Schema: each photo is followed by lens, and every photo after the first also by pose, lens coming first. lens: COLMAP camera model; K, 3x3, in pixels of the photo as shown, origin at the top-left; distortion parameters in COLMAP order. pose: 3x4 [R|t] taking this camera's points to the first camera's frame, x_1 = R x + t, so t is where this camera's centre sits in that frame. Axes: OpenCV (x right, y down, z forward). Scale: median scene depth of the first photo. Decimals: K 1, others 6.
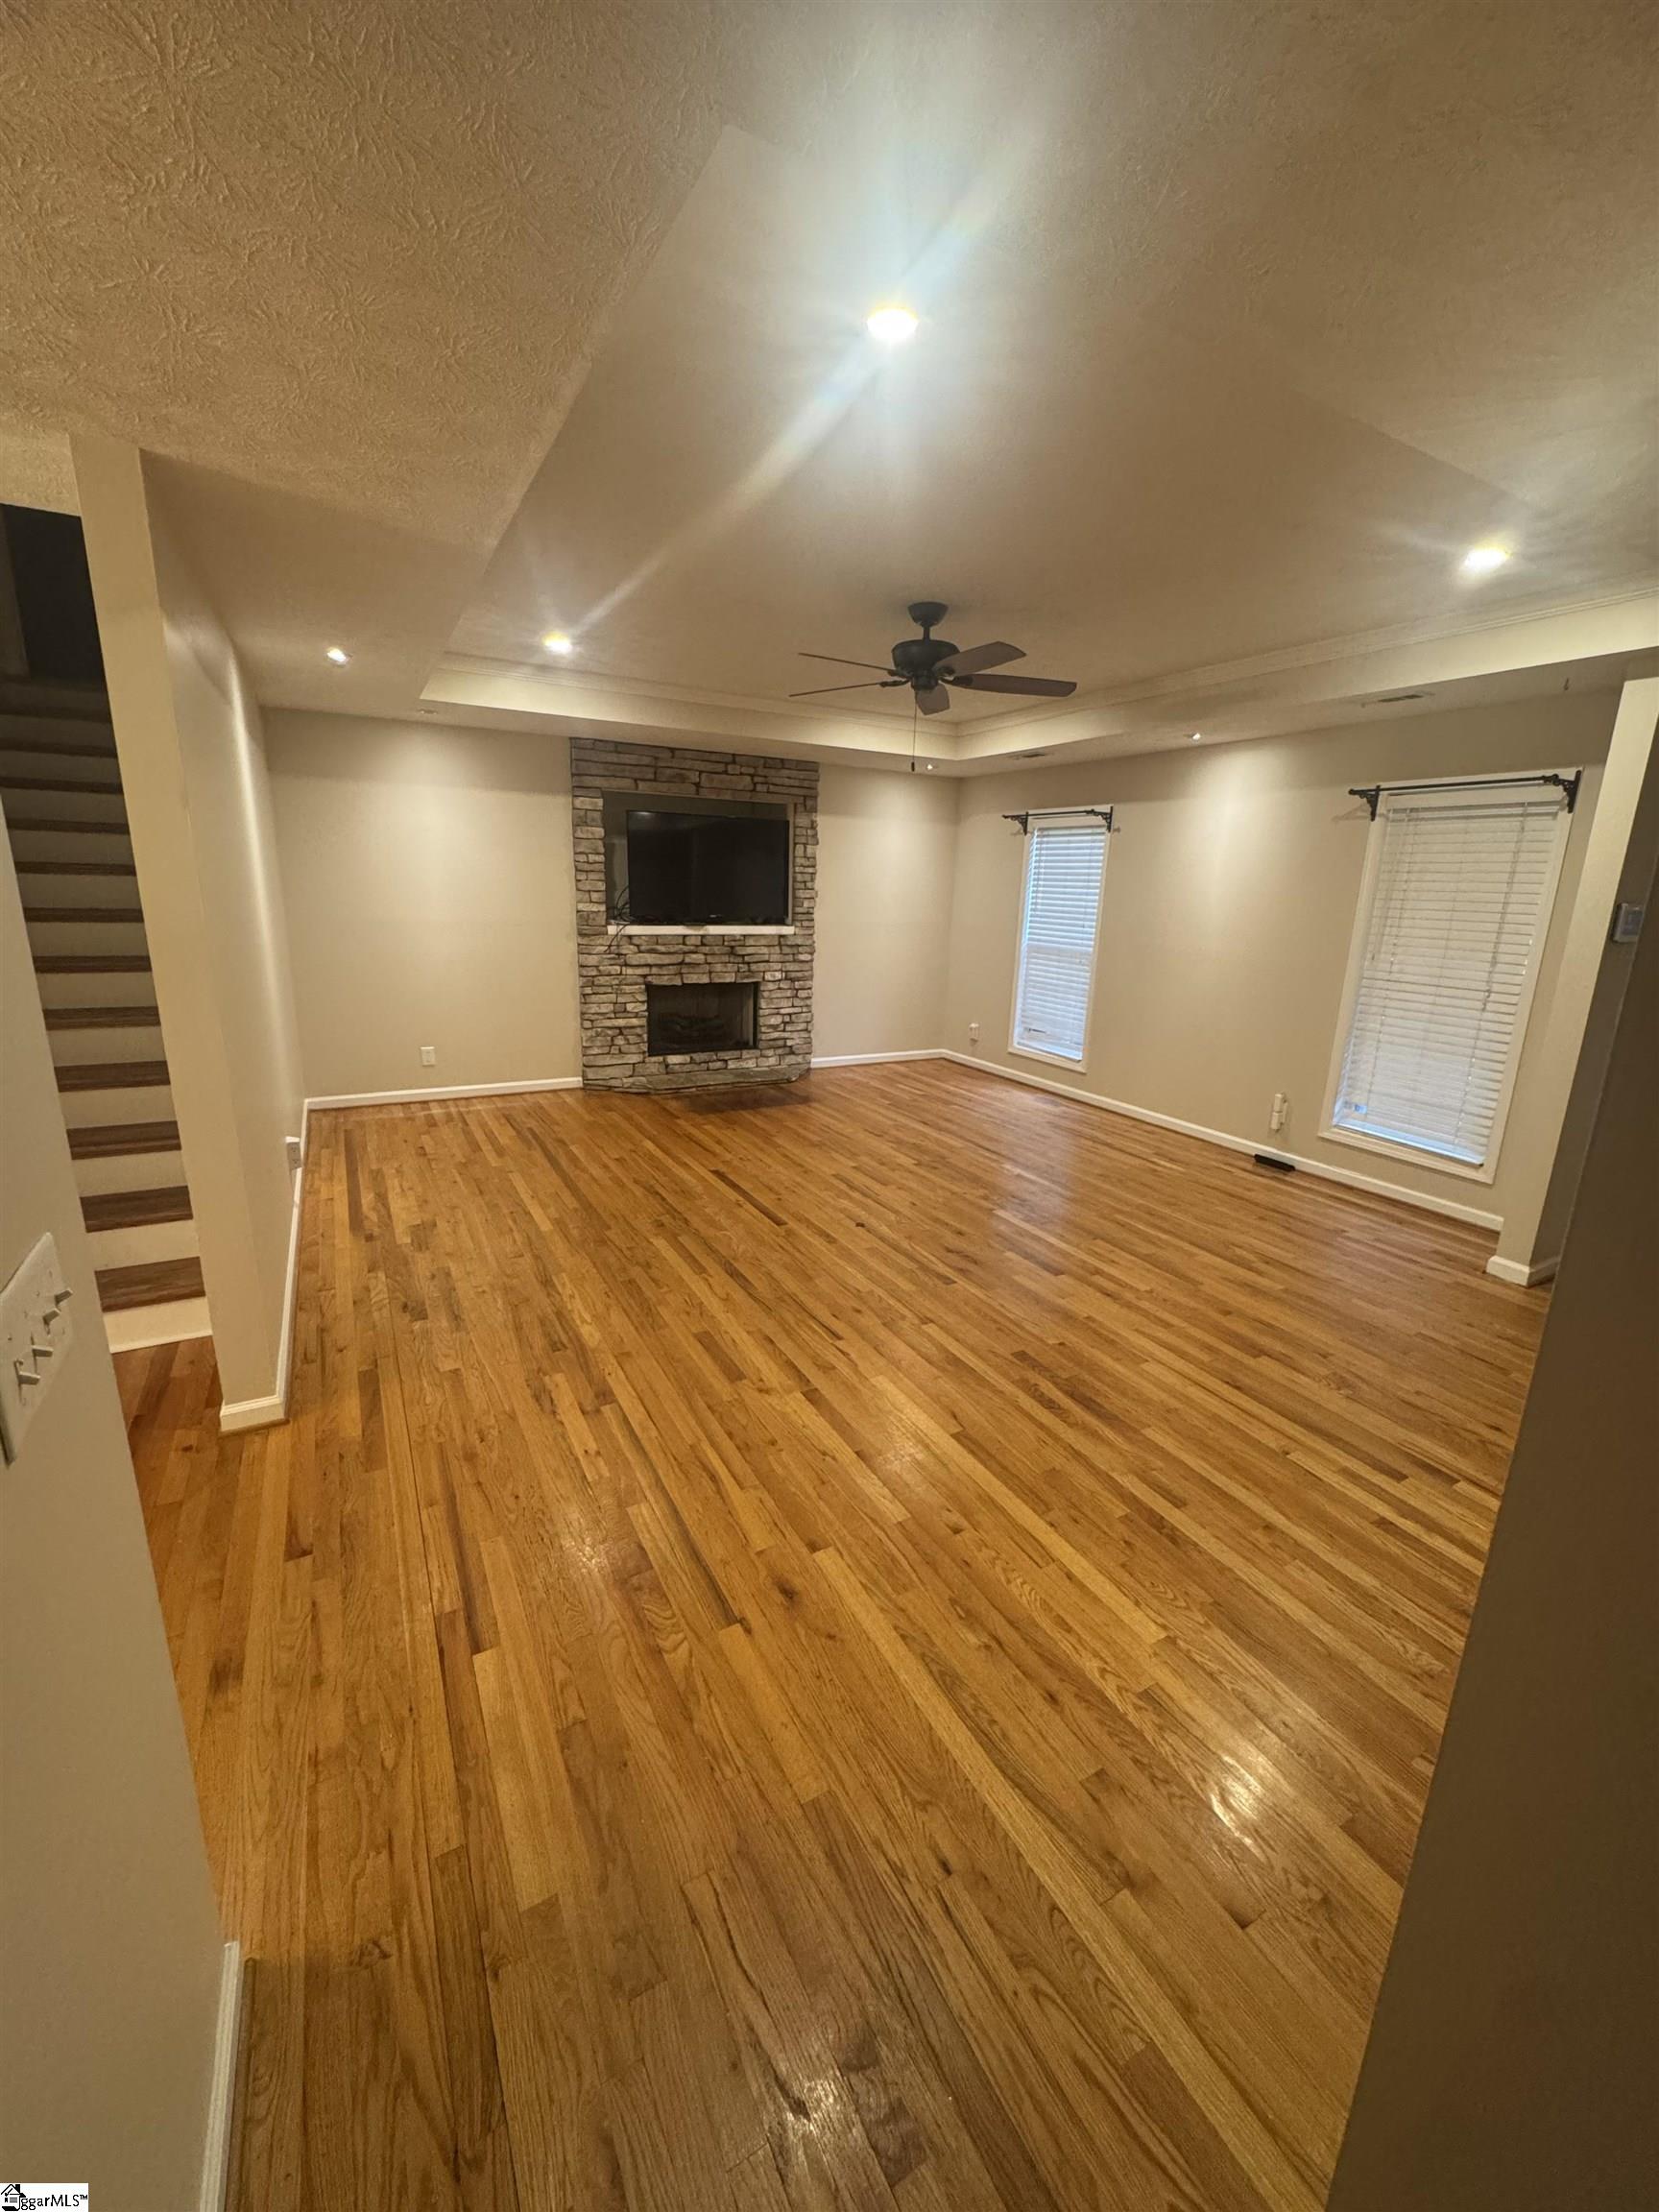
lens RADIAL K [[880.9, 0, 834.6], [0, 880.9, 1103.1], [0, 0, 1]] dist [-0.005683, 0.001030]
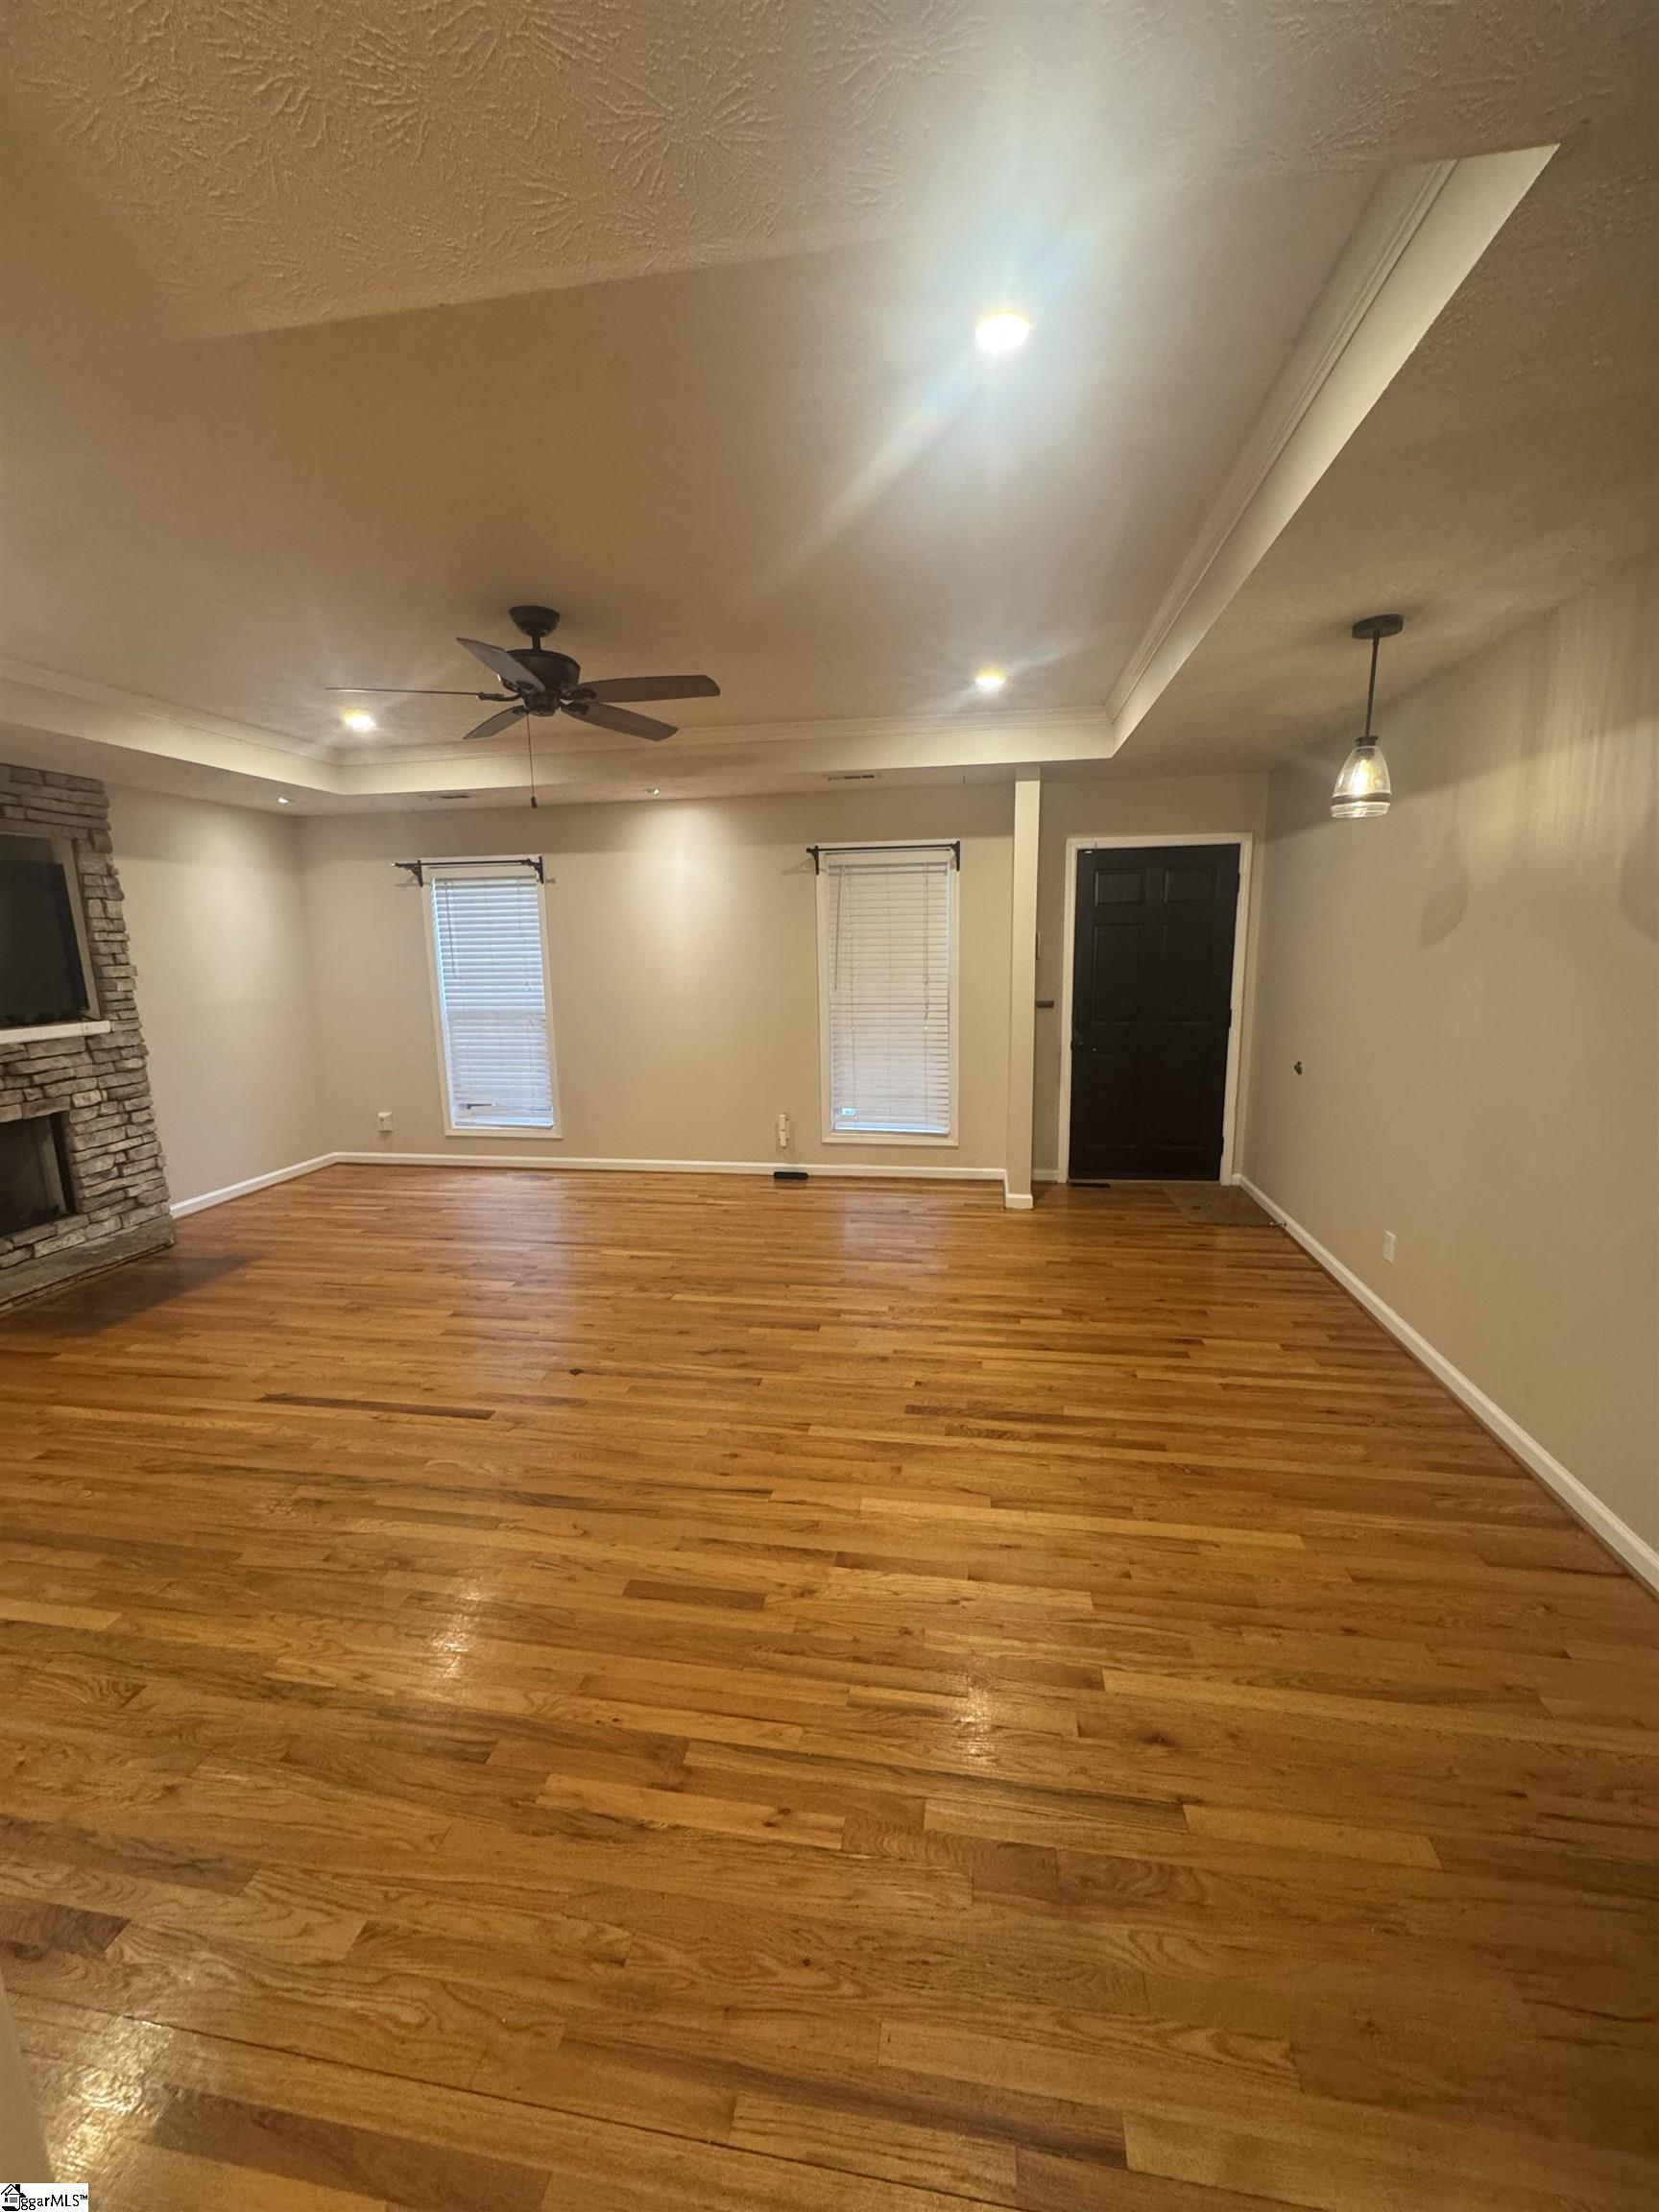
lens RADIAL K [[880.9, 0, 833.9], [0, 880.9, 1107.3], [0, 0, 1]] dist [-0.005683, 0.001030]
pose [[0.621309, -0.187999, 0.760678, -0.346499], [0.226888, 0.972367, 0.054999, -0.075199], [-0.749998, 0.138417, 0.646795, 0.256160]]
